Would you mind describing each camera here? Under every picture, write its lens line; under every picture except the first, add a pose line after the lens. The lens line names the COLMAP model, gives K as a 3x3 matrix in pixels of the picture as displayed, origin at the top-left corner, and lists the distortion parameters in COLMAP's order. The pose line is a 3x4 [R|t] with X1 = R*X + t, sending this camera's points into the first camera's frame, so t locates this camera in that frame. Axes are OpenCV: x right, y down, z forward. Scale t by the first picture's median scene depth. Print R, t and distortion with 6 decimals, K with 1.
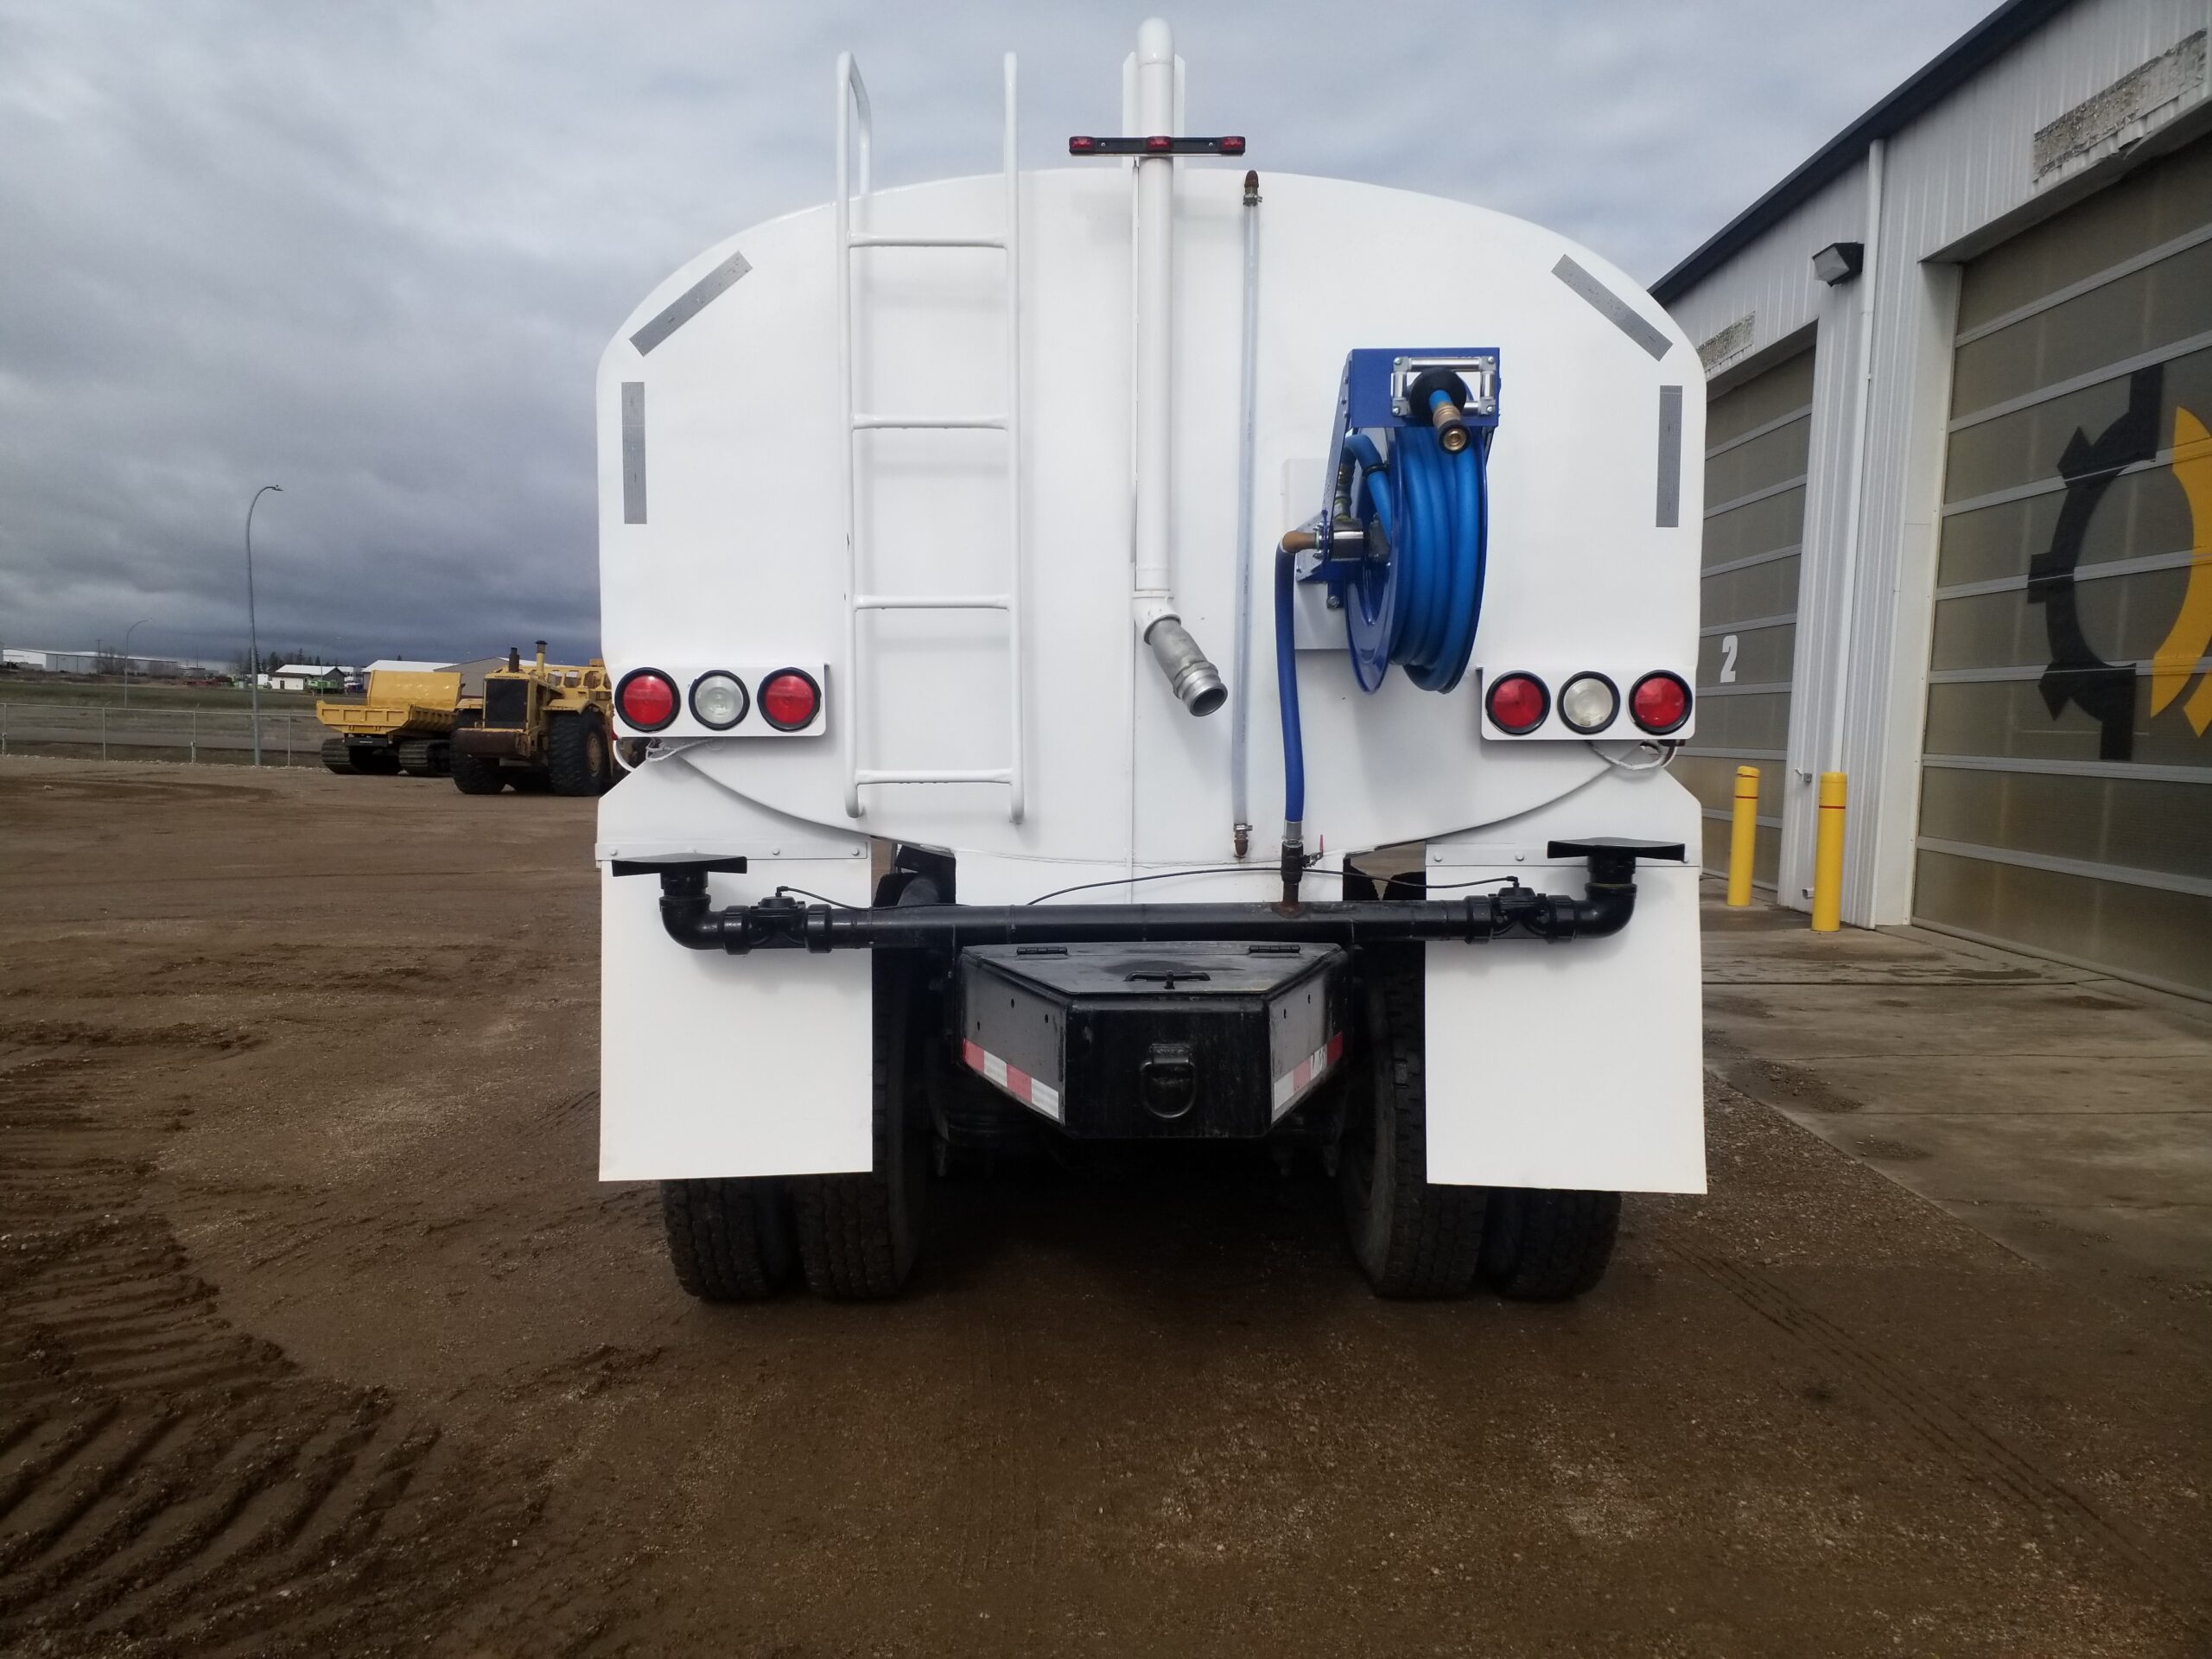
lens RADIAL K [[1786.4, 0, 1097.5], [0, 1786.4, 828.2], [0, 0, 1]] dist [0.027199, -0.028943]
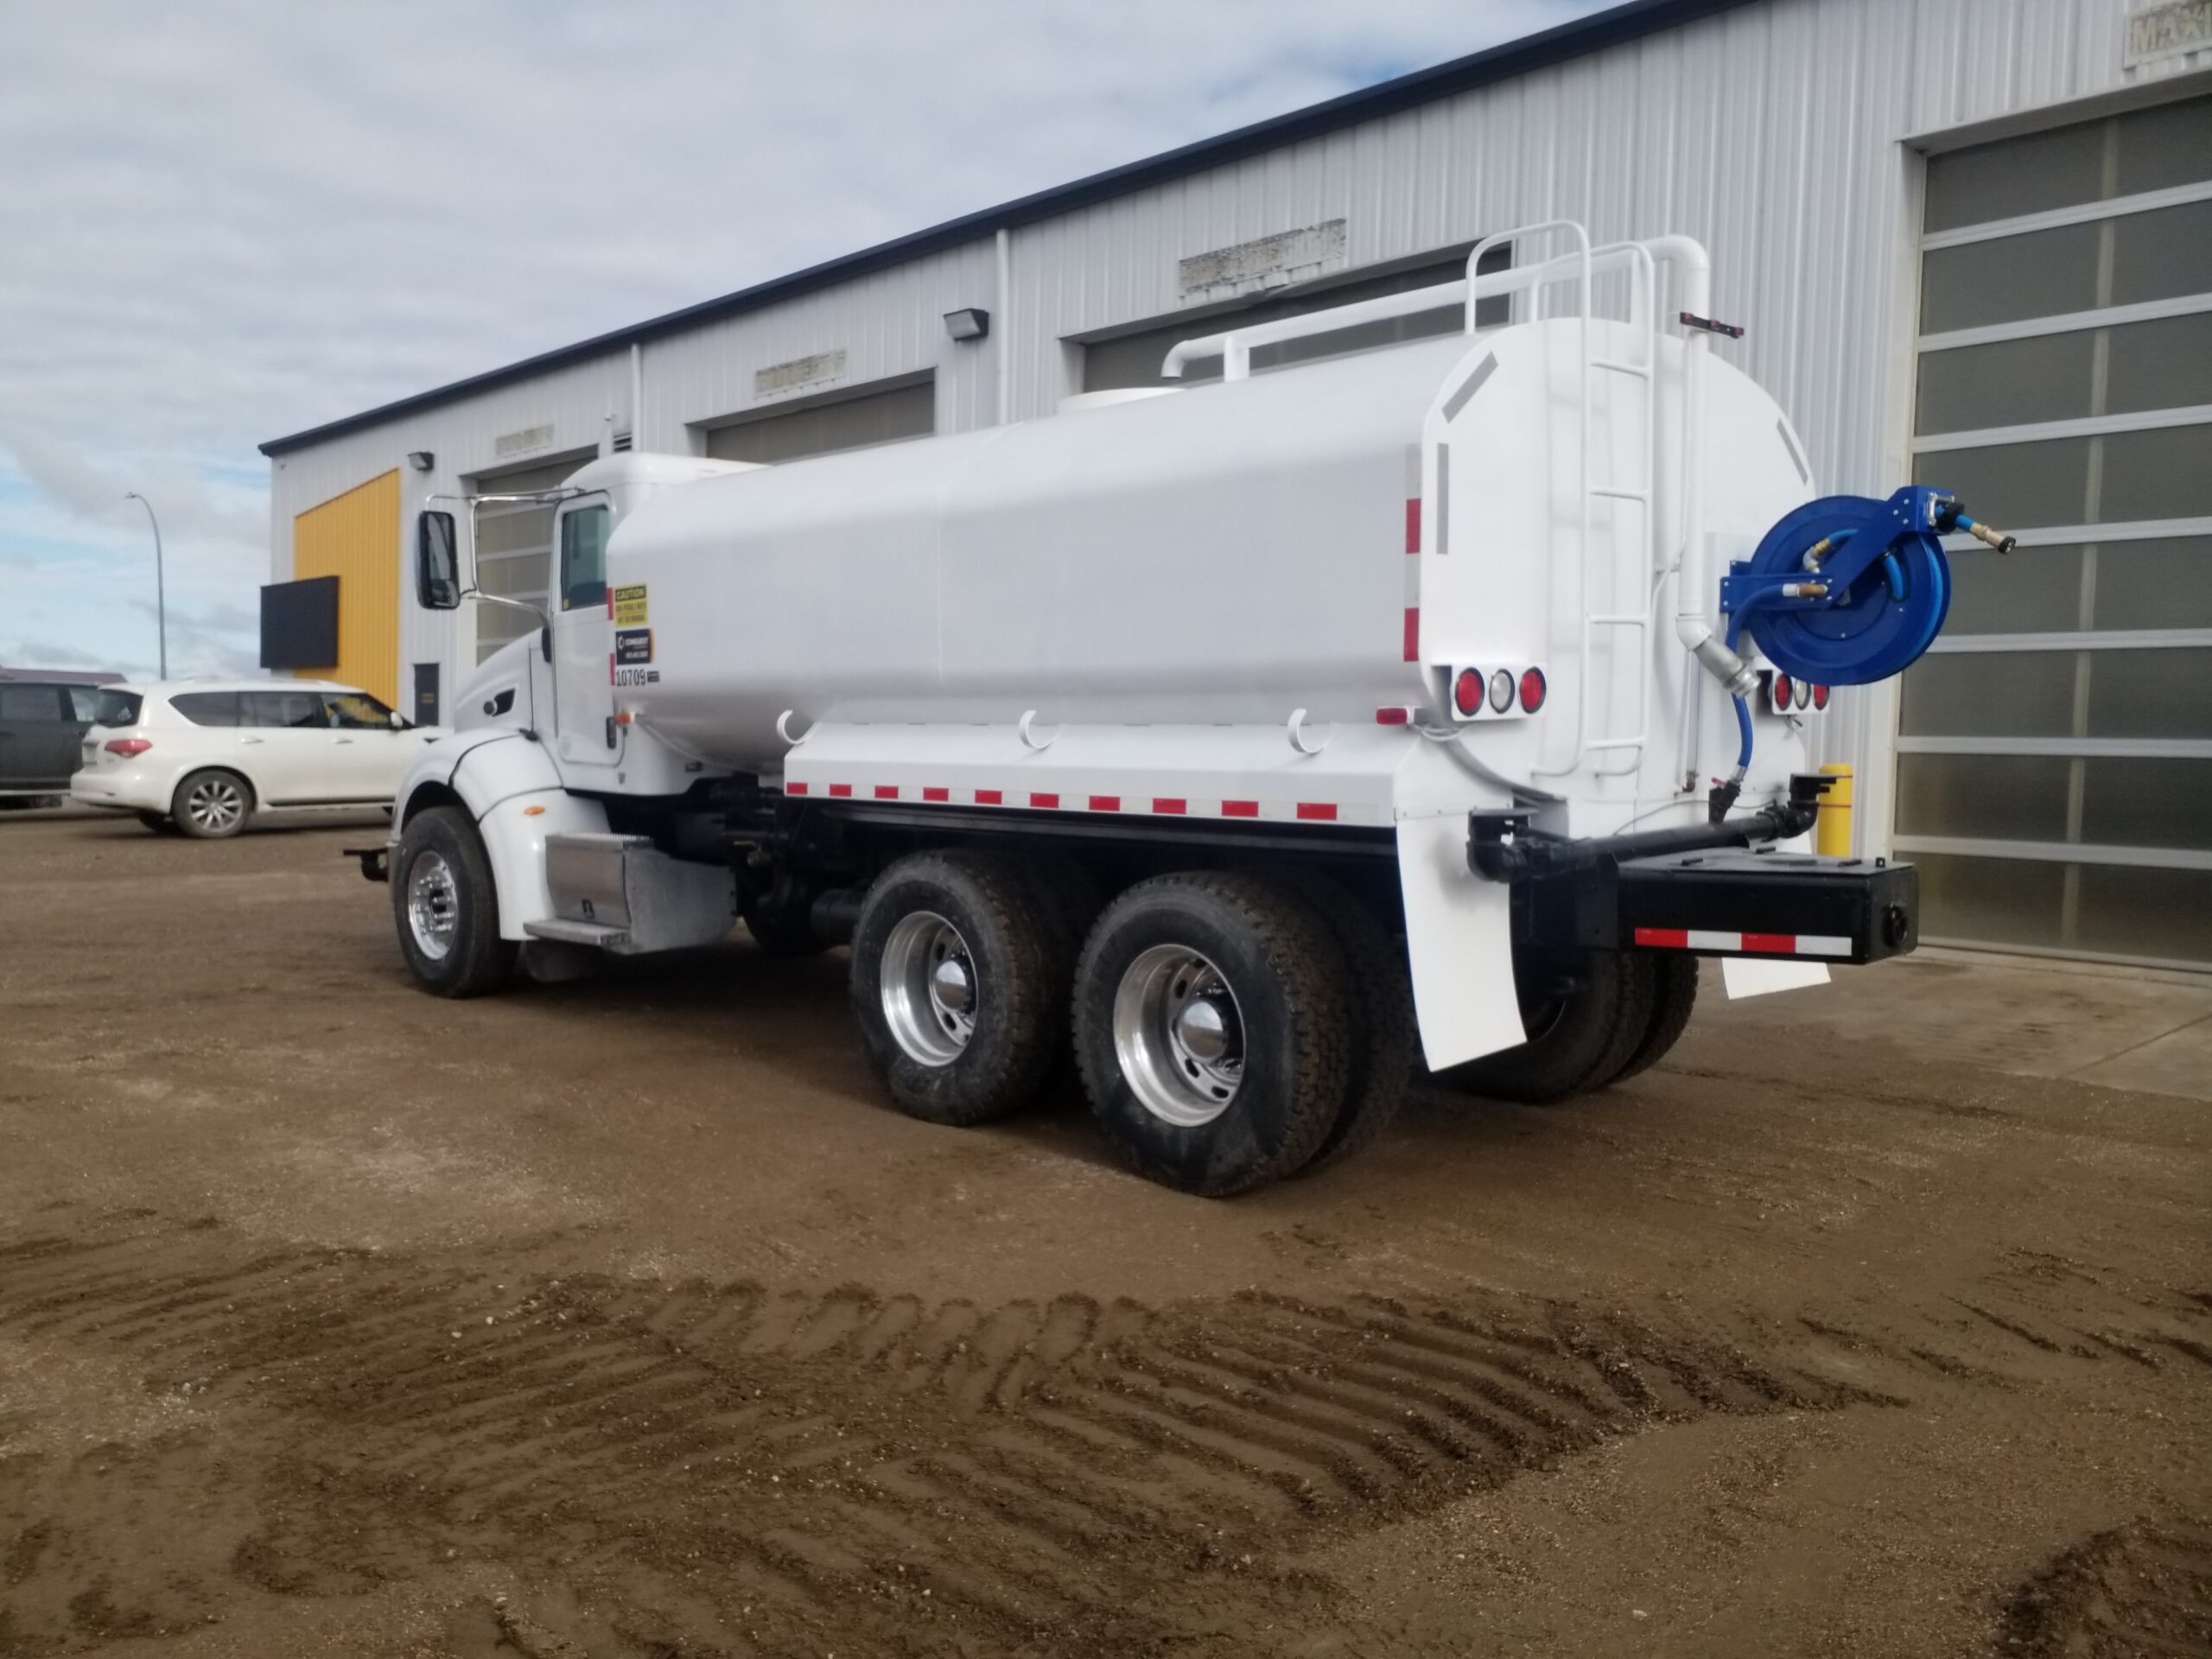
lens RADIAL K [[1786.4, 0, 1098.6], [0, 1786.4, 834.3], [0, 0, 1]] dist [0.027199, -0.028943]
pose [[0.726866, -0.057512, 0.684367, -0.909601], [0.049003, 0.998291, 0.031847, -0.015837], [-0.685029, 0.010388, 0.728442, 0.164145]]
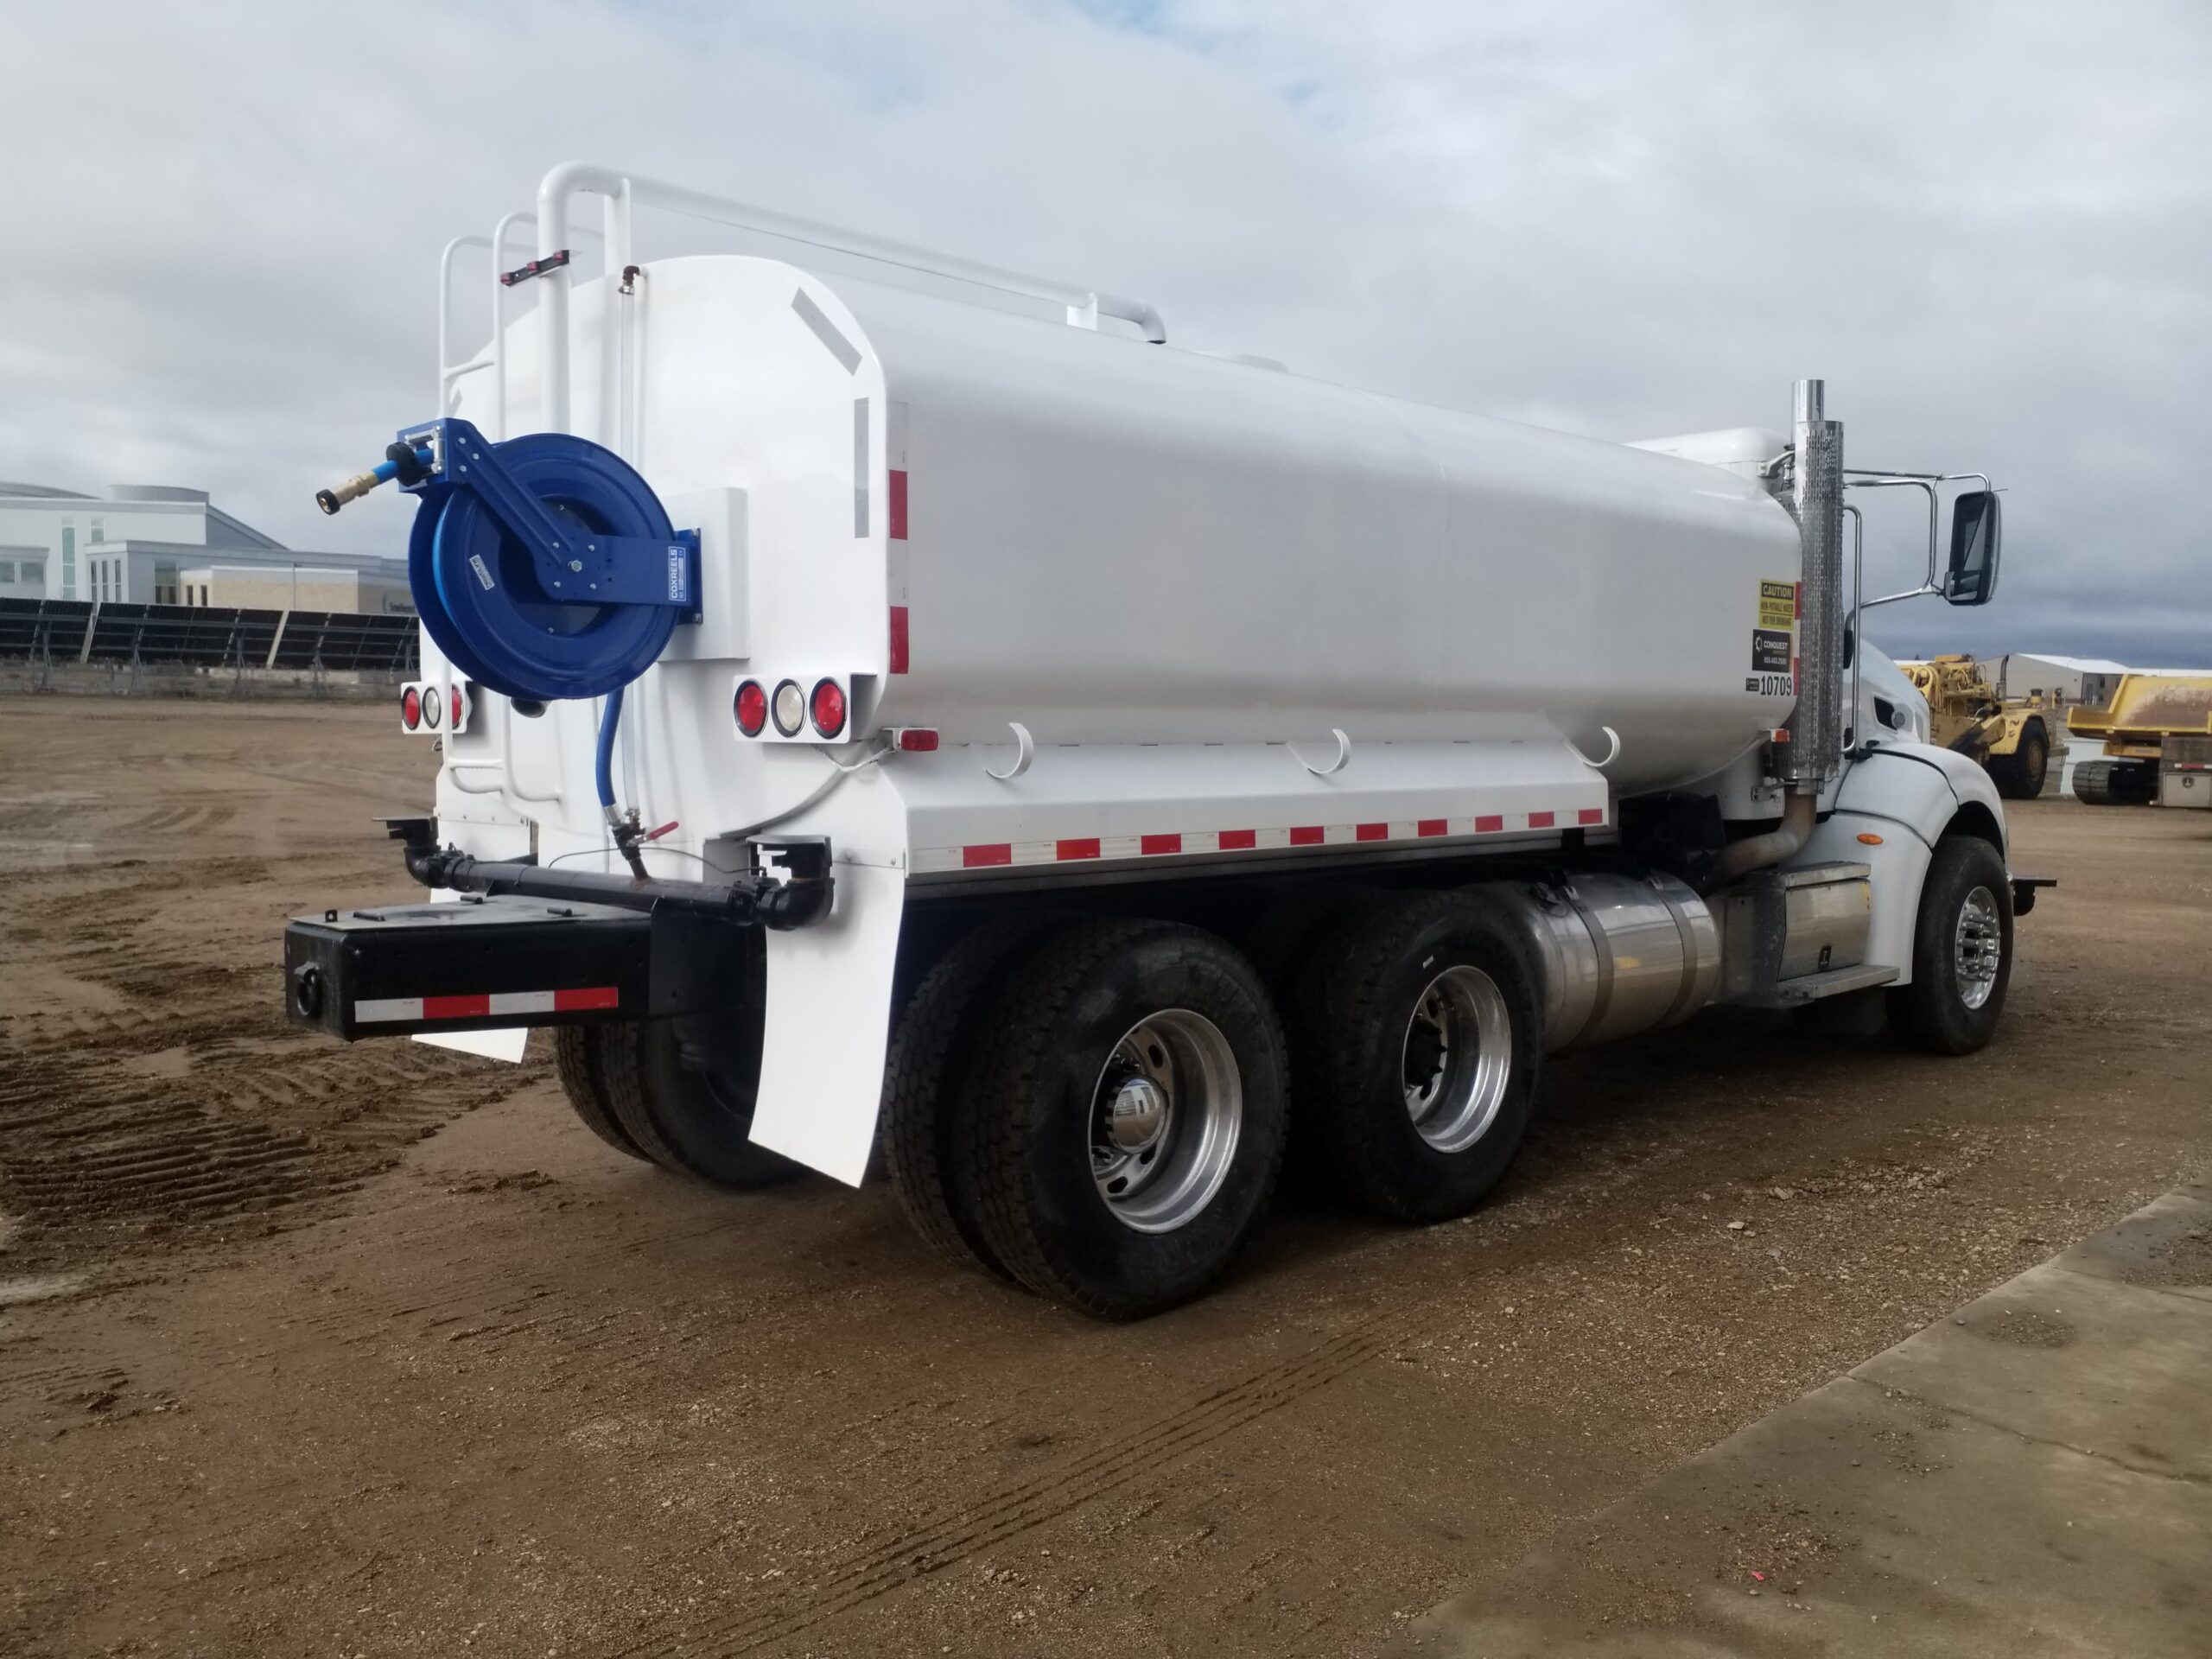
lens RADIAL K [[1786.4, 0, 1082.2], [0, 1786.4, 838.2], [0, 0, 1]] dist [0.027199, -0.028943]
pose [[0.683696, 0.048589, -0.728147, 0.804435], [-0.044384, 0.998702, 0.024969, -0.018456], [0.728416, 0.015247, 0.684966, 0.273780]]
